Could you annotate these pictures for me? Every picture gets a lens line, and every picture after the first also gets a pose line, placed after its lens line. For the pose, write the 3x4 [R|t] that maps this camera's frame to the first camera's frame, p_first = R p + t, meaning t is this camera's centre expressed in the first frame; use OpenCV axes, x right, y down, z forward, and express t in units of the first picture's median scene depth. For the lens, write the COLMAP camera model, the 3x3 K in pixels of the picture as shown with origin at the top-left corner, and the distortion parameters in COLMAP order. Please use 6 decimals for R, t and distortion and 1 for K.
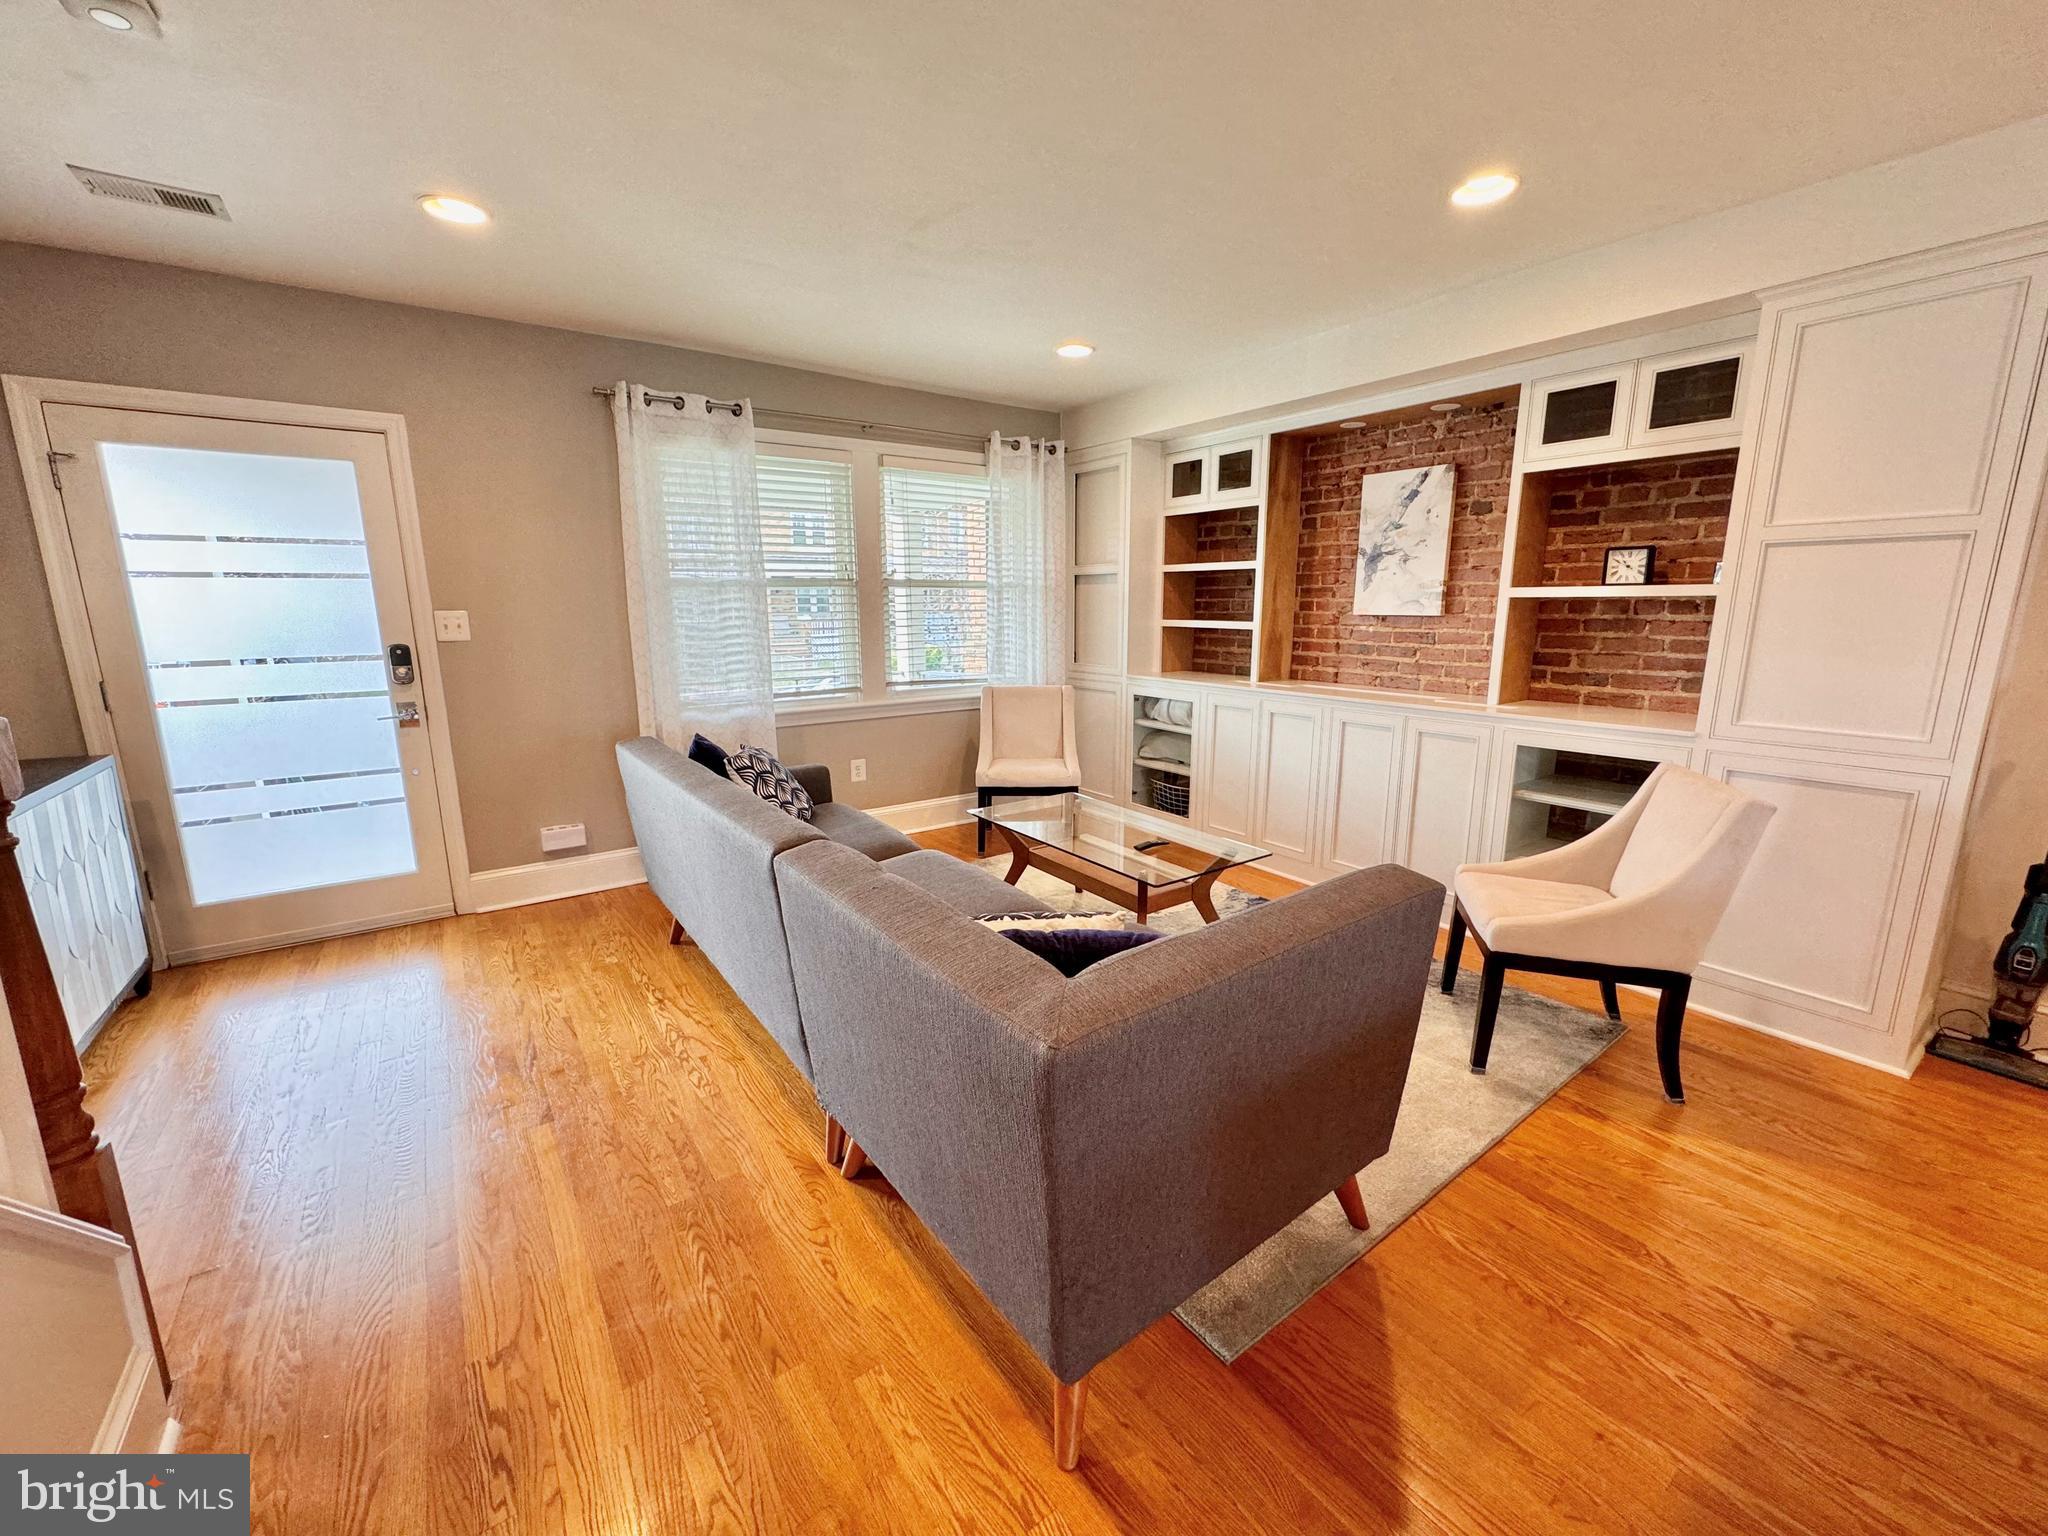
lens RADIAL K [[814.0, 0, 1024.0], [0, 814.0, 762.0], [0, 0, 1]] dist [0.000470, -0.000640]
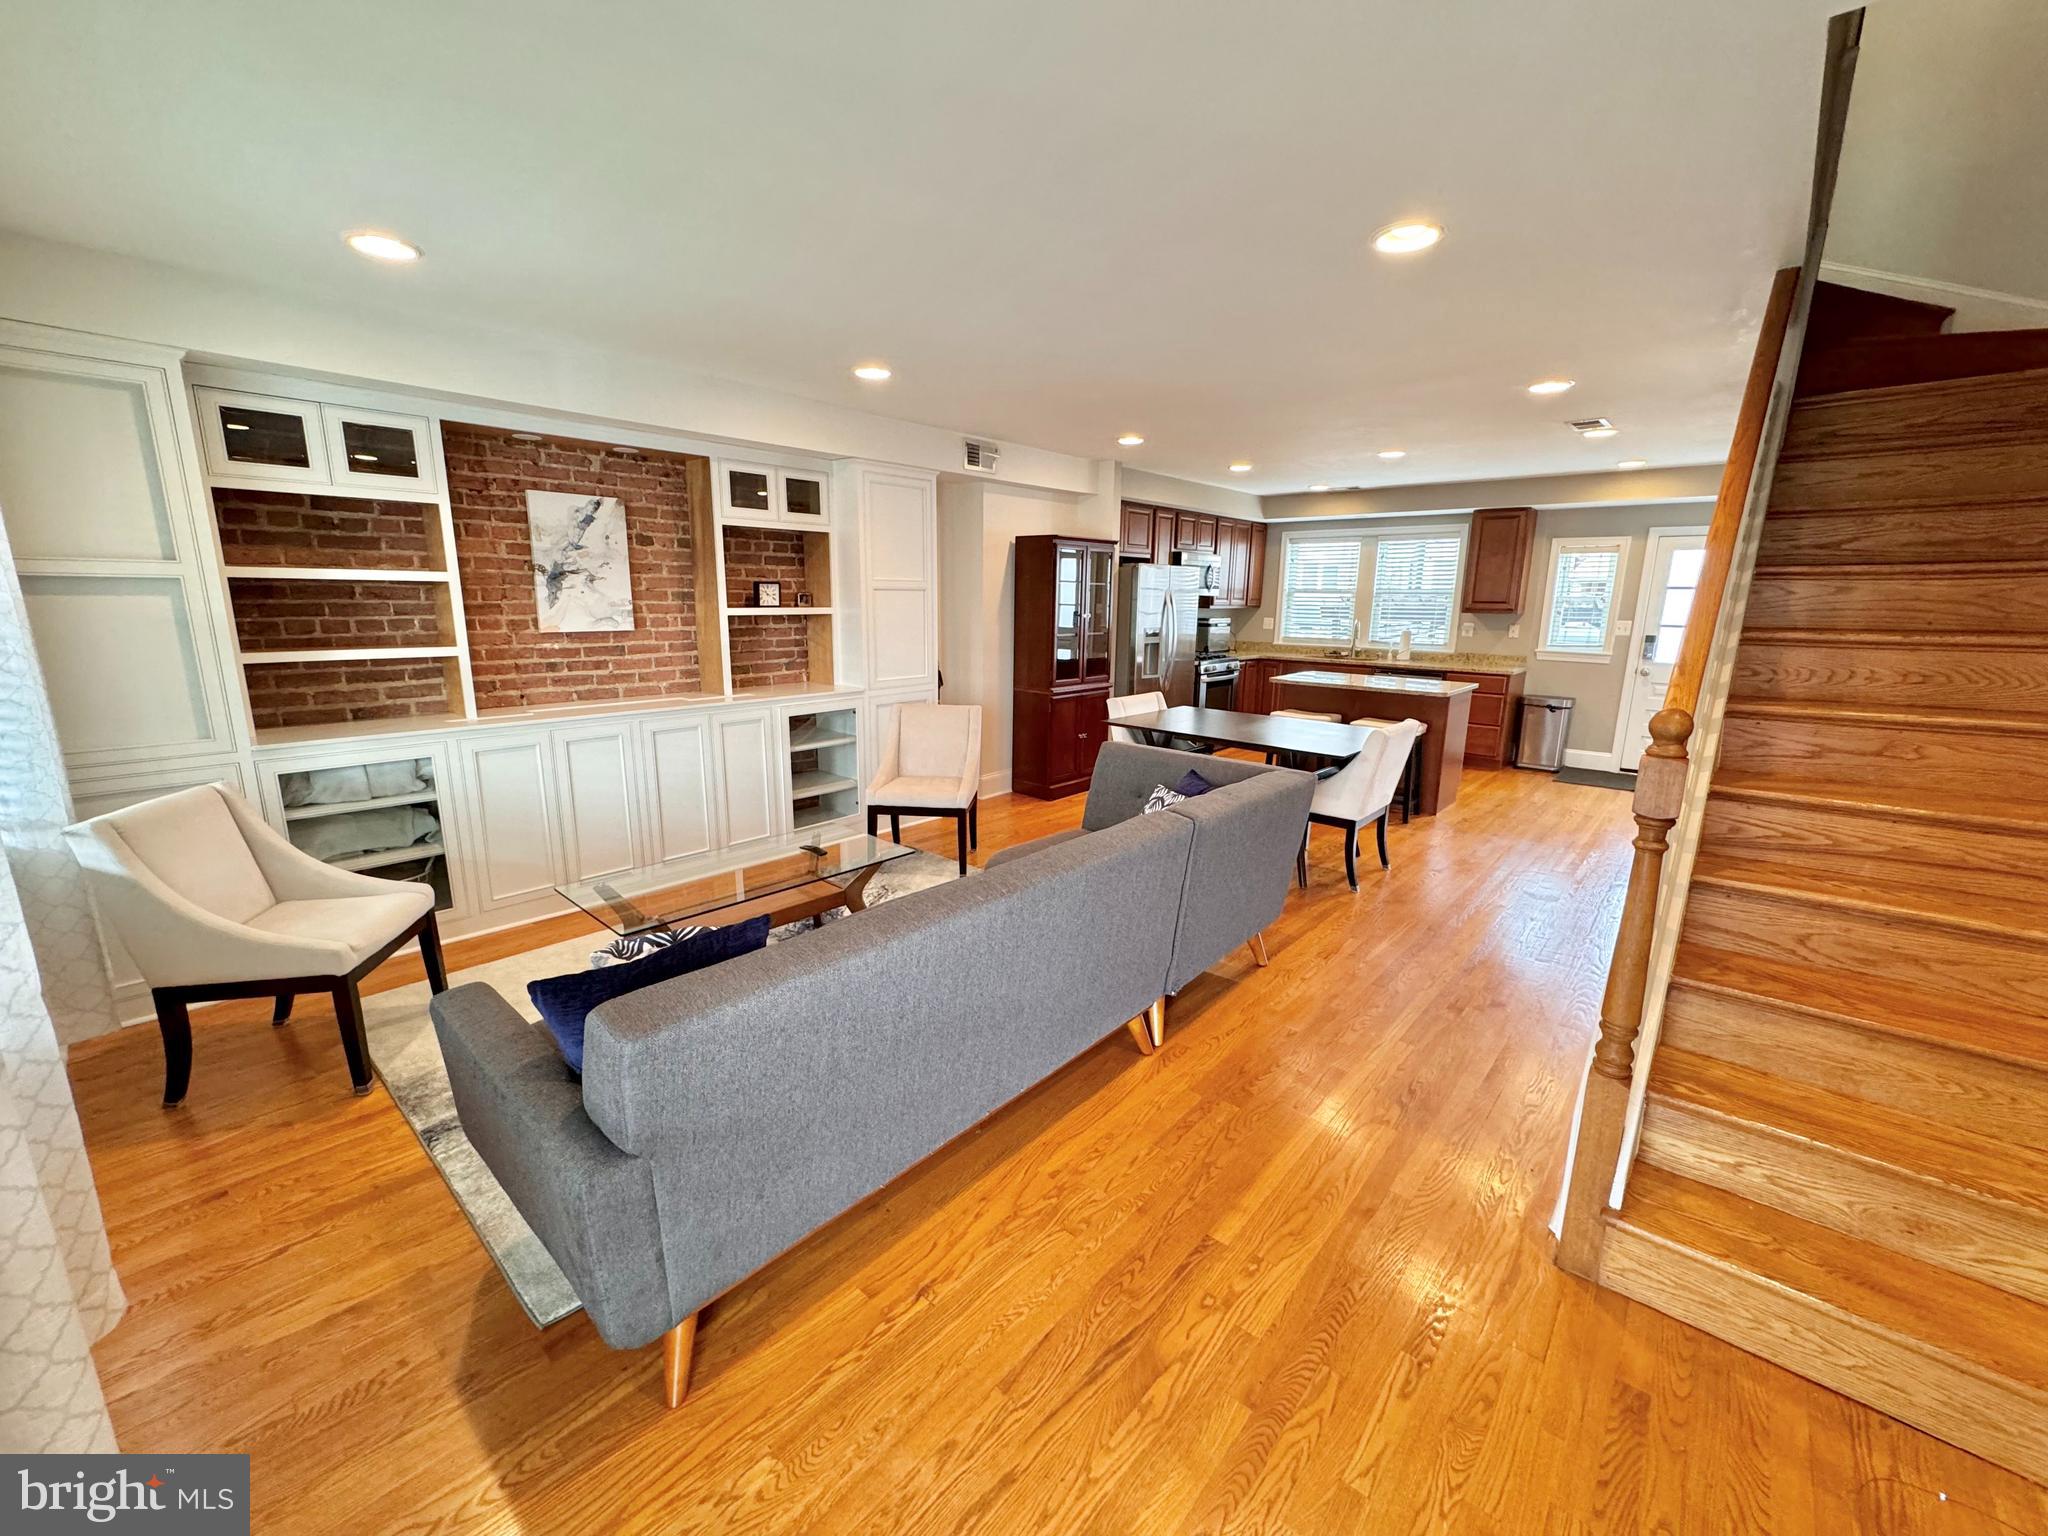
lens RADIAL K [[814.0, 0, 1017.2], [0, 814.0, 768.6], [0, 0, 1]] dist [0.000470, -0.000640]
pose [[-0.214745, -0.205071, 0.954898, -0.849350], [0.177137, 0.953315, 0.244567, -0.204179], [-0.960472, 0.221667, -0.168394, 0.817409]]
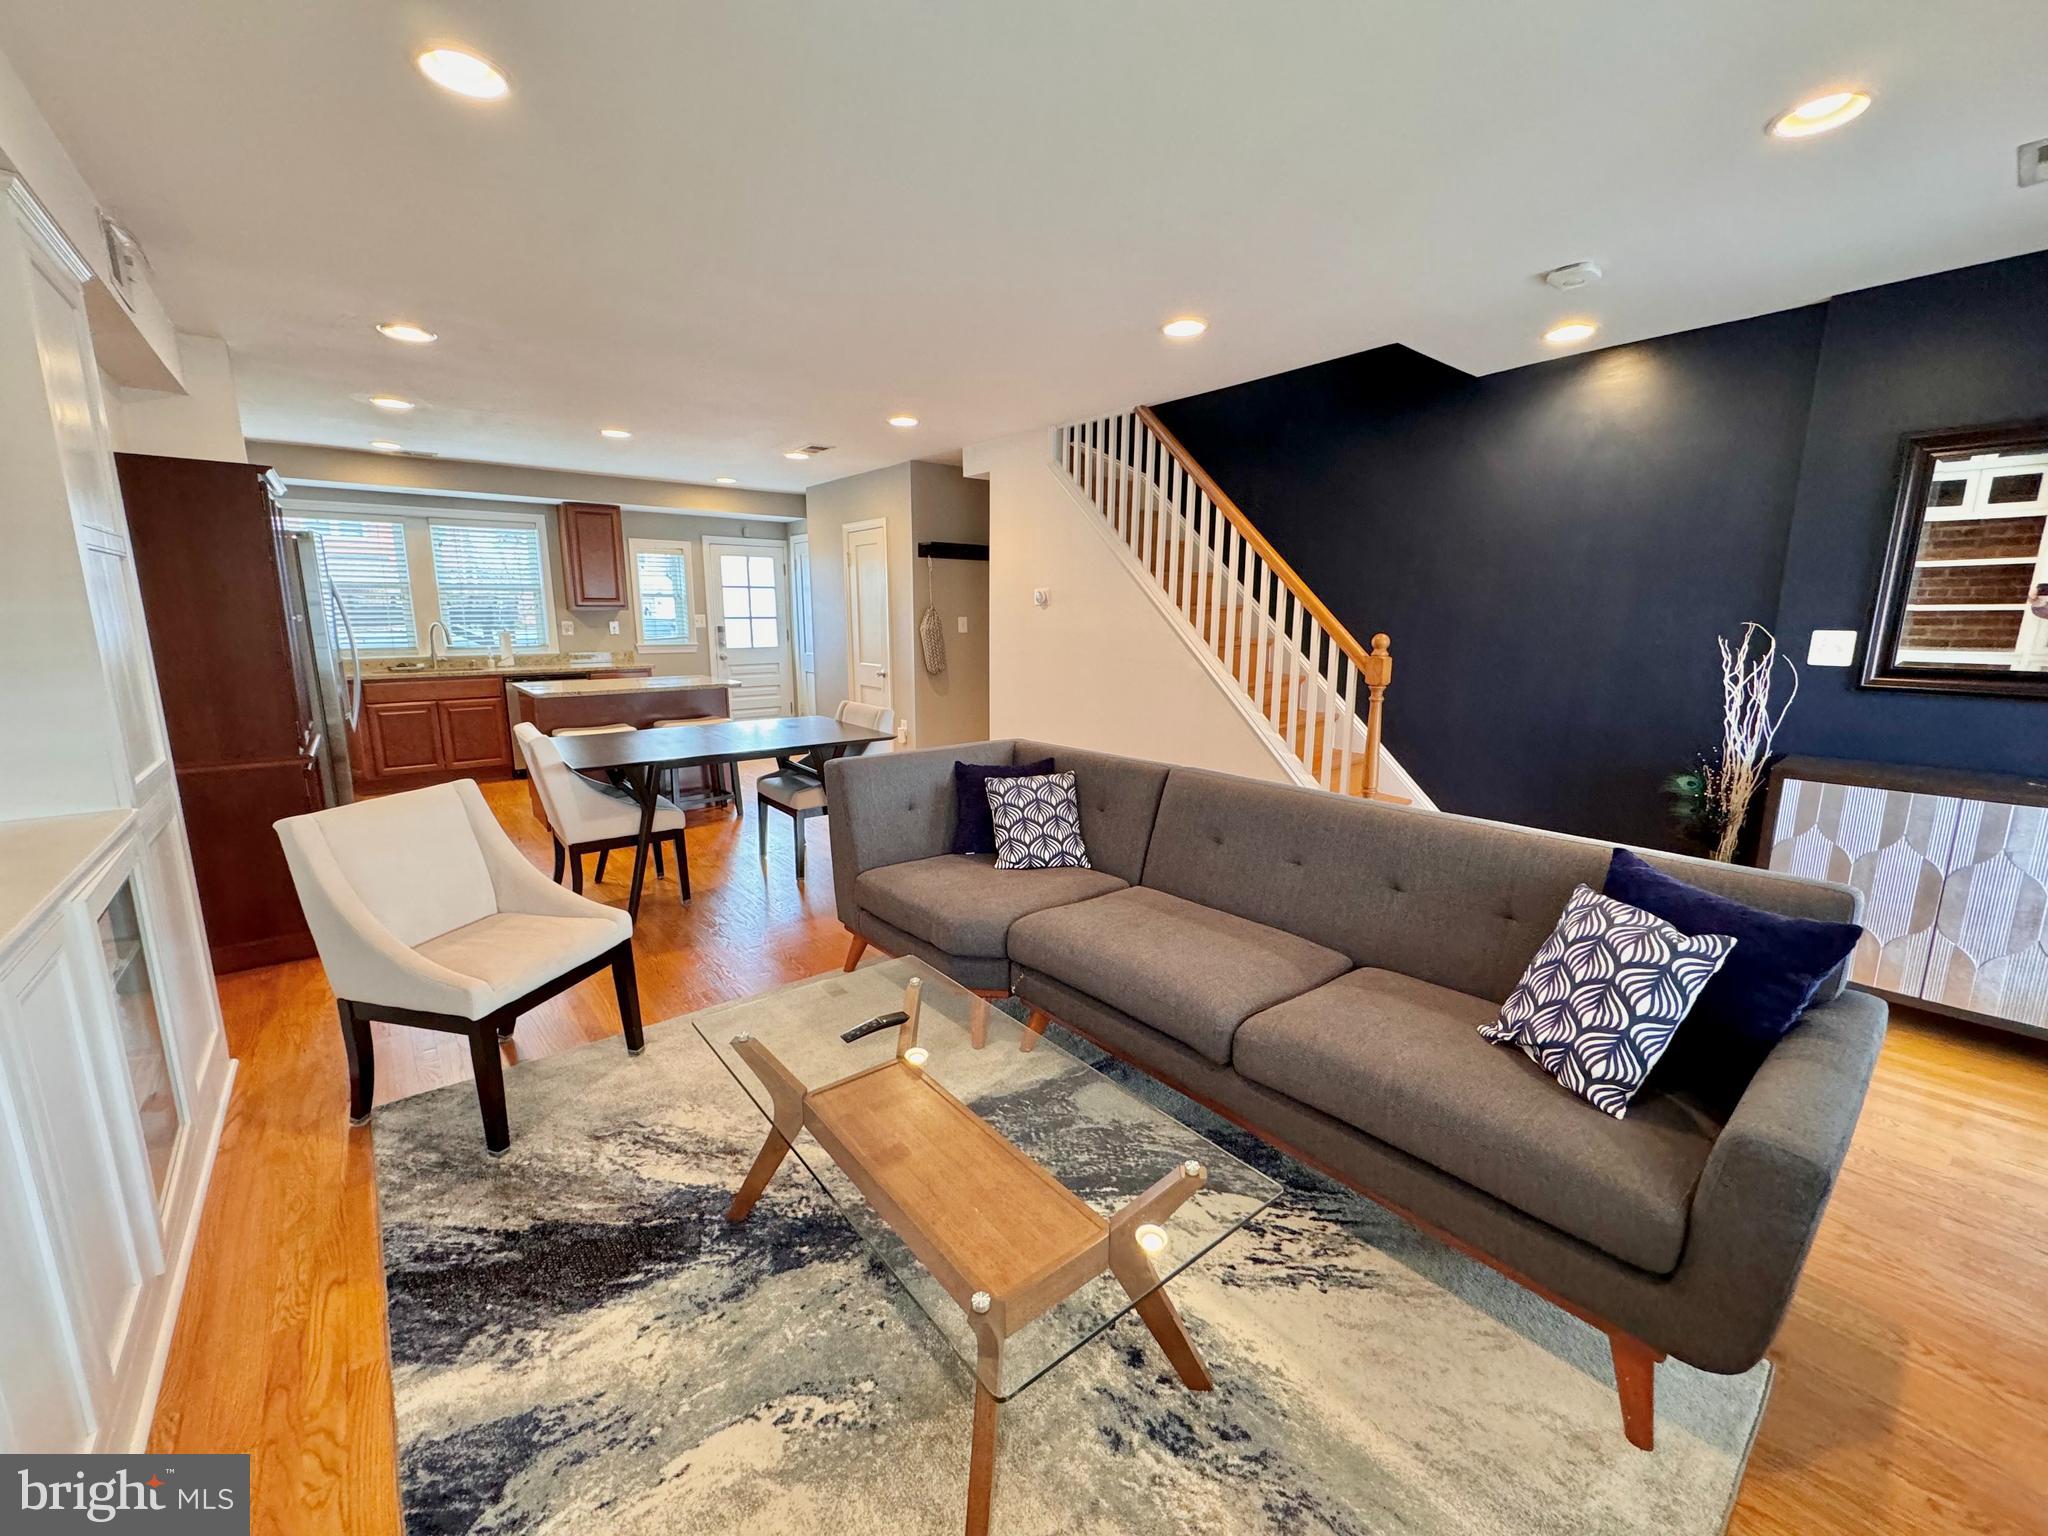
lens RADIAL K [[814.0, 0, 1025.7], [0, 814.0, 764.0], [0, 0, 1]] dist [0.000470, -0.000640]
pose [[-0.997965, 0.012157, -0.062592, 0.078956], [-0.011900, 0.928899, 0.370142, -0.273146], [0.062641, 0.370134, -0.926864, 1.349052]]
